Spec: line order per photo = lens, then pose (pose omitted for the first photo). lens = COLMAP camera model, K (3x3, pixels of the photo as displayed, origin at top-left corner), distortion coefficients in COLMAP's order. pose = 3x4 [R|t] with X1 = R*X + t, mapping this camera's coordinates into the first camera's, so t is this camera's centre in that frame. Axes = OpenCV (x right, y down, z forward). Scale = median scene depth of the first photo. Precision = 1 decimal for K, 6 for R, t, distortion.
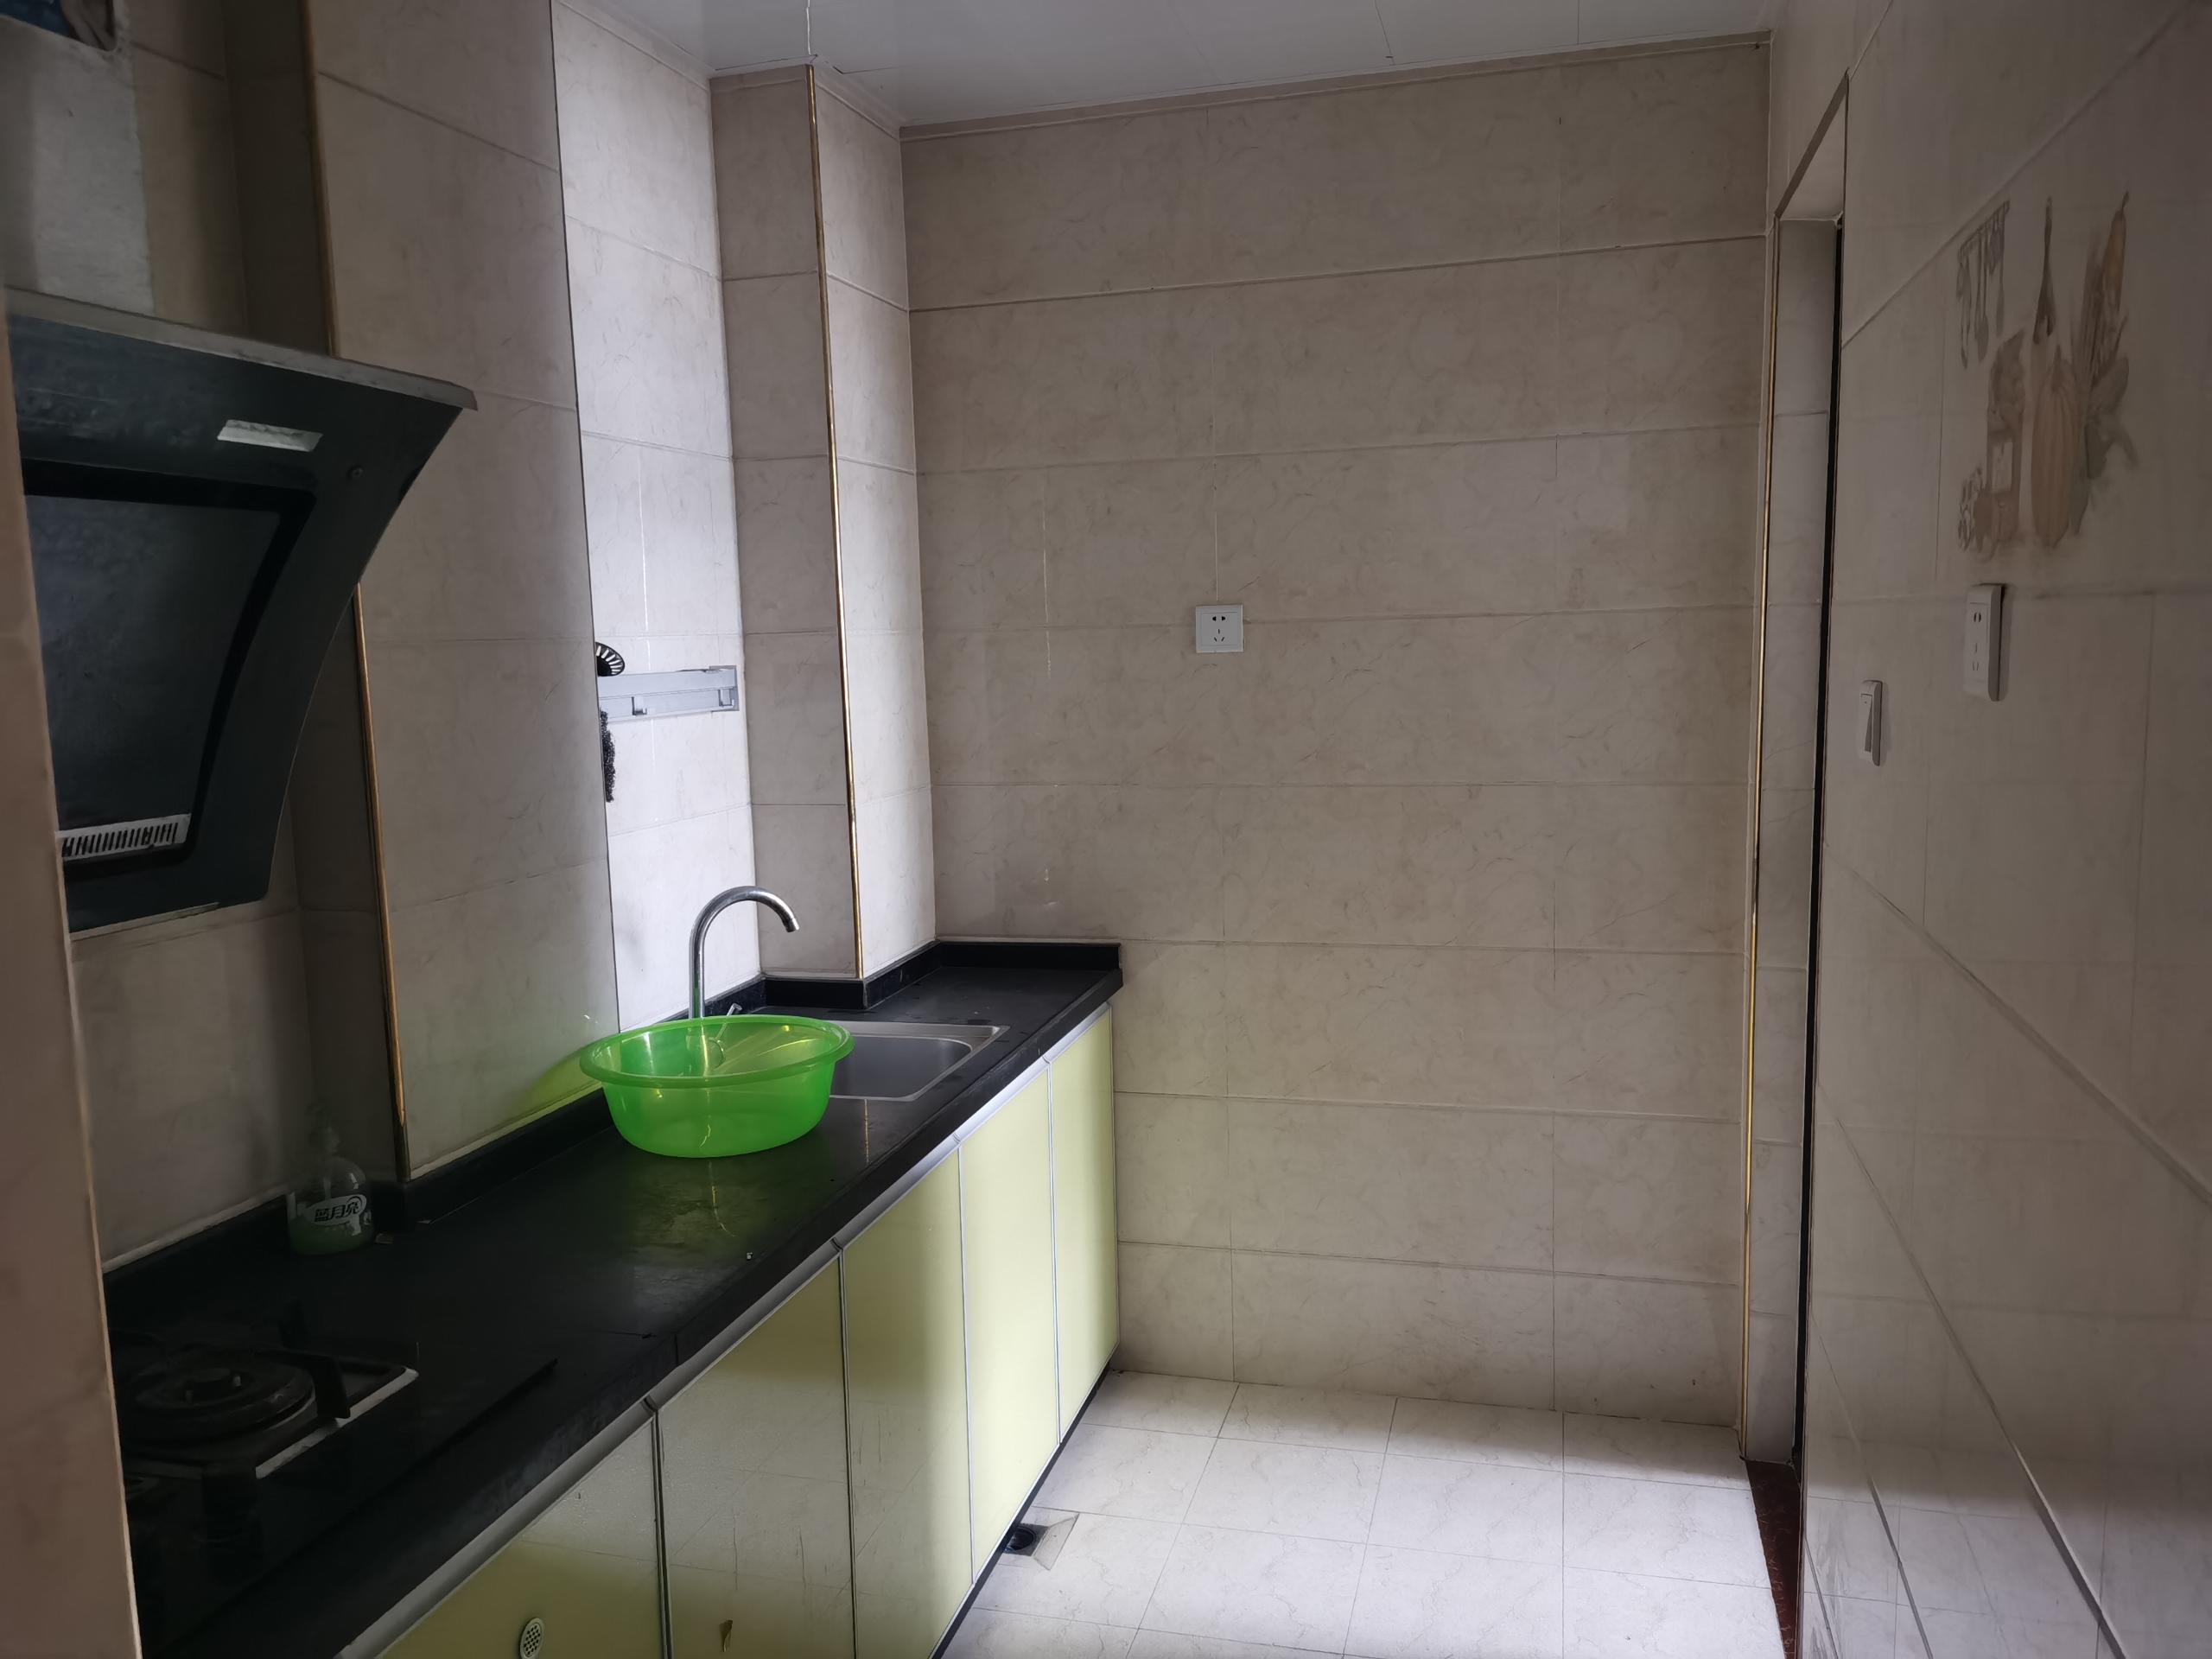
lens RADIAL K [[1699.1, 0, 1106.0], [0, 1699.1, 829.5], [0, 0, 1]] dist [0.007509, 0.001798]
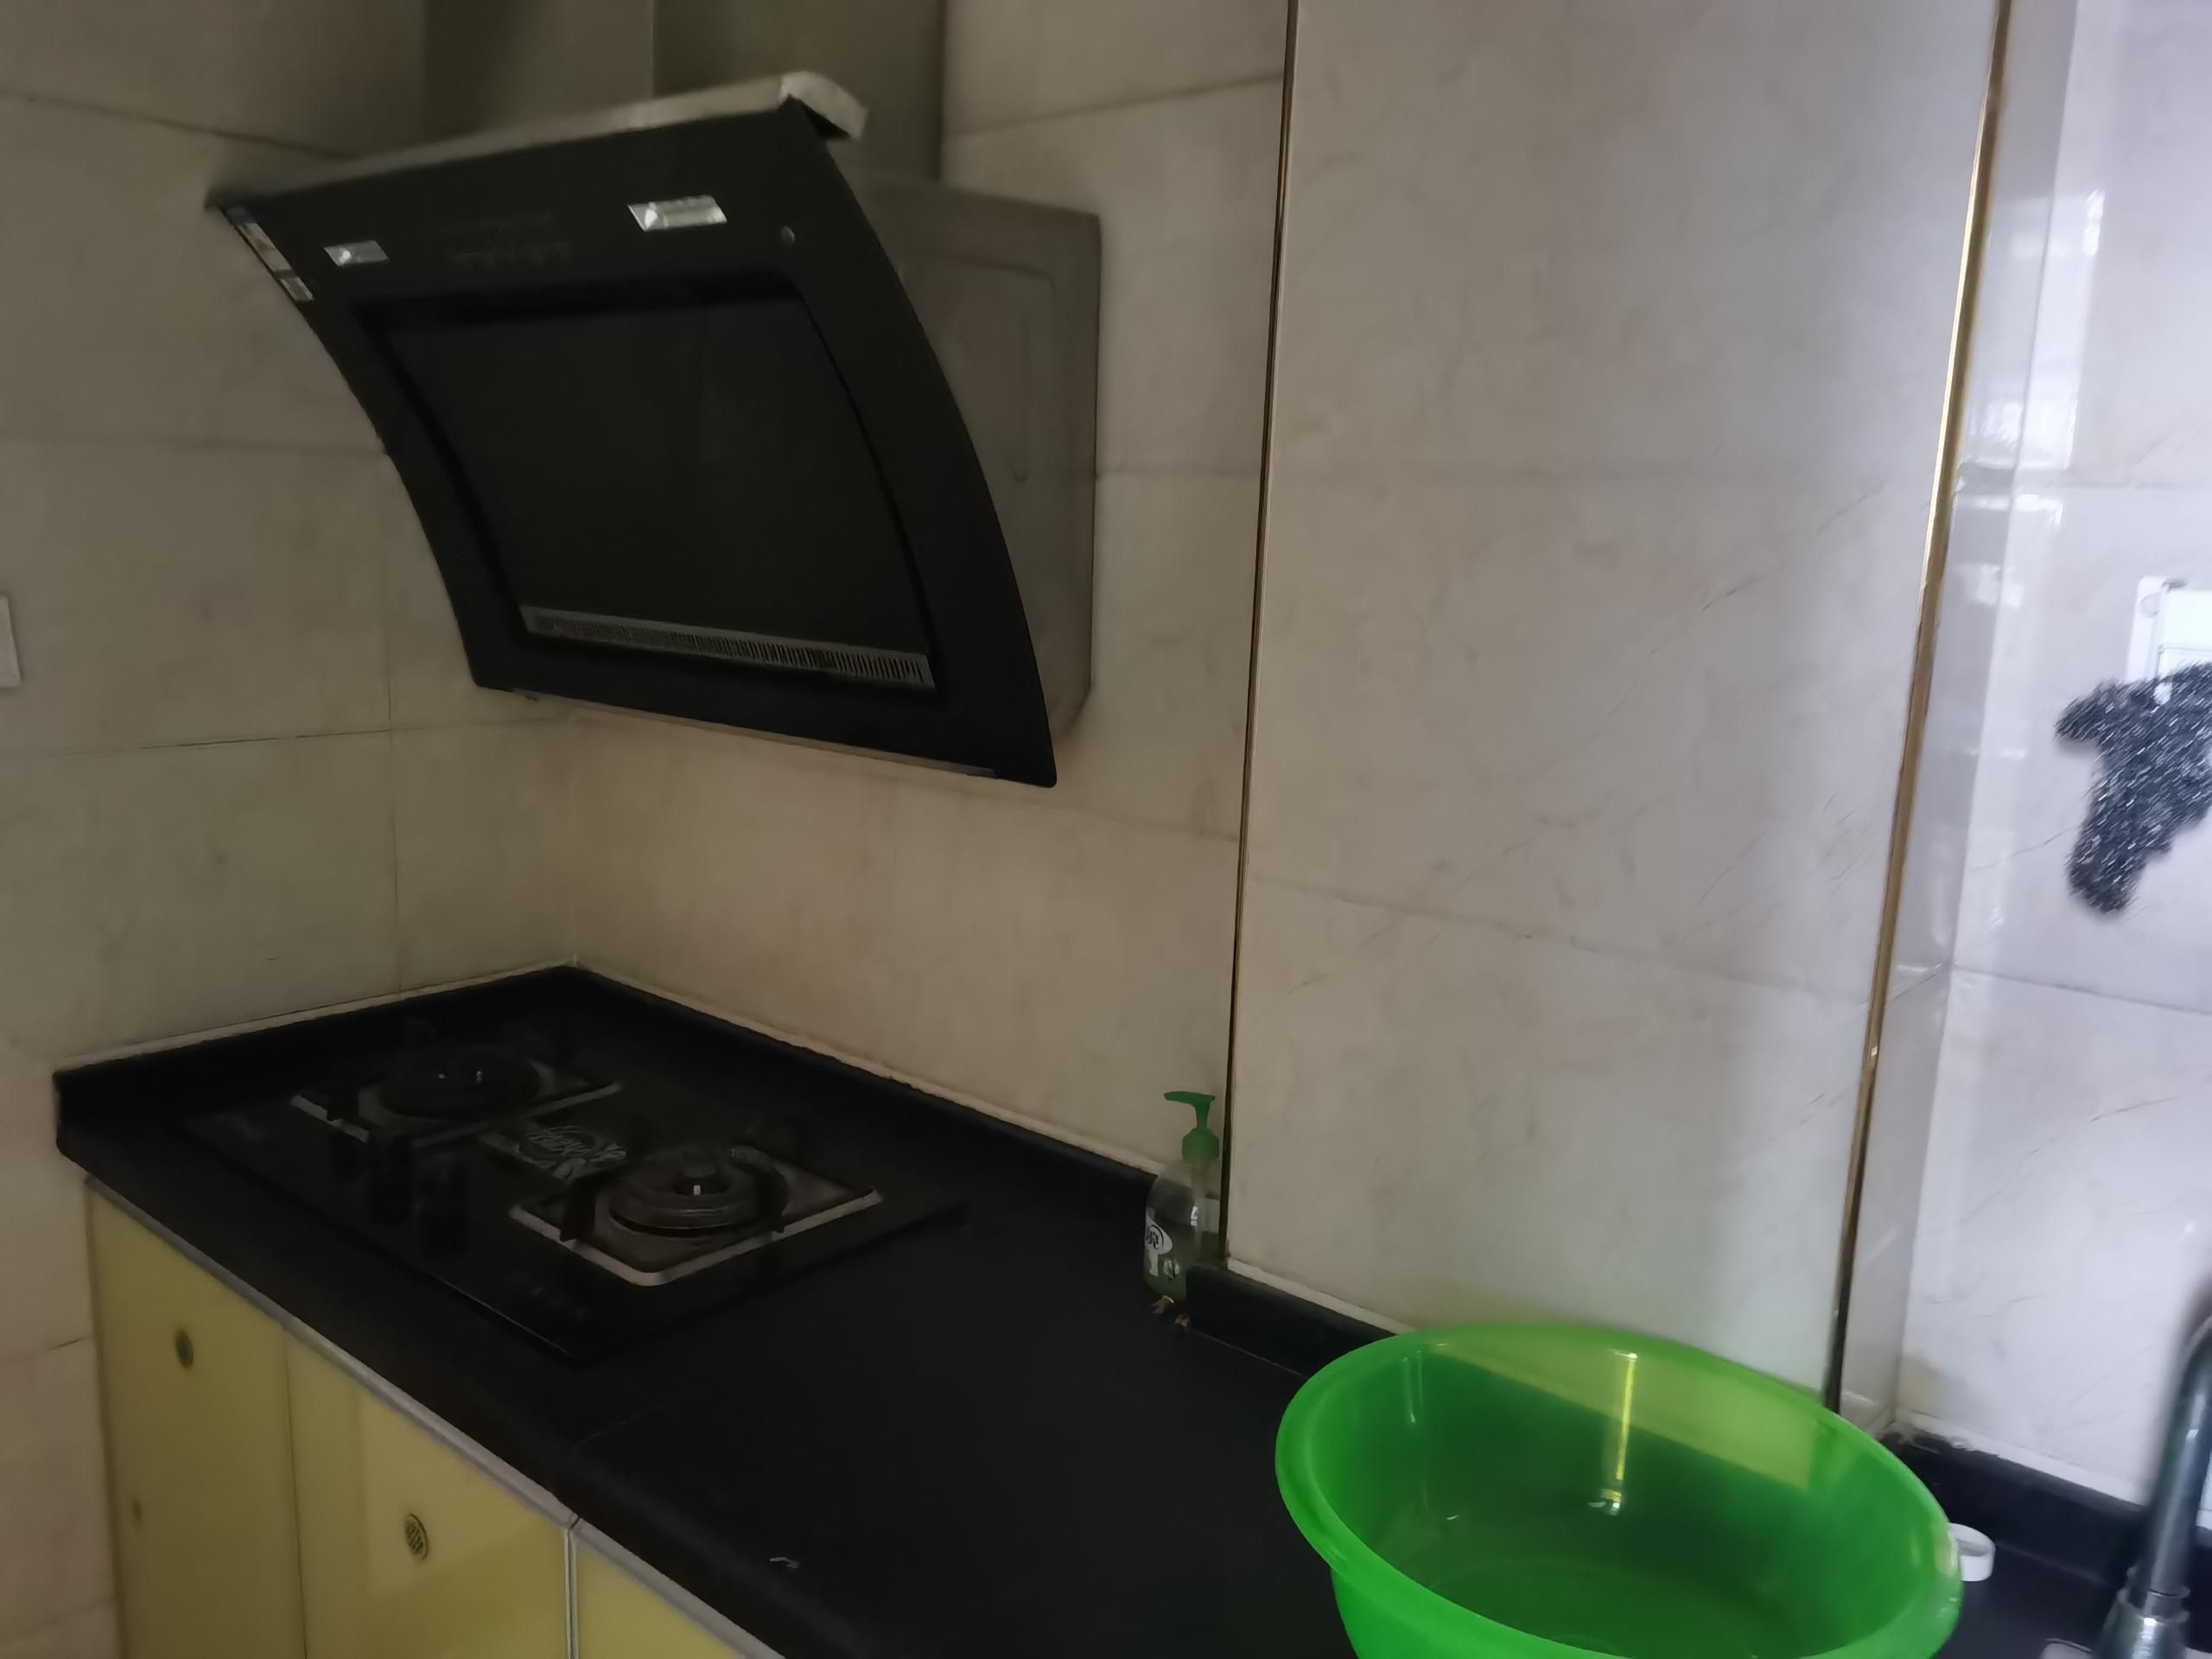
lens RADIAL K [[1699.1, 0, 1106.0], [0, 1699.1, 829.5], [0, 0, 1]] dist [0.007509, 0.001798]
pose [[-0.417415, 0.187816, -0.889095, 0.167483], [-0.125254, 0.957178, 0.261003, -0.121670], [0.900042, 0.220309, -0.376016, 1.062836]]
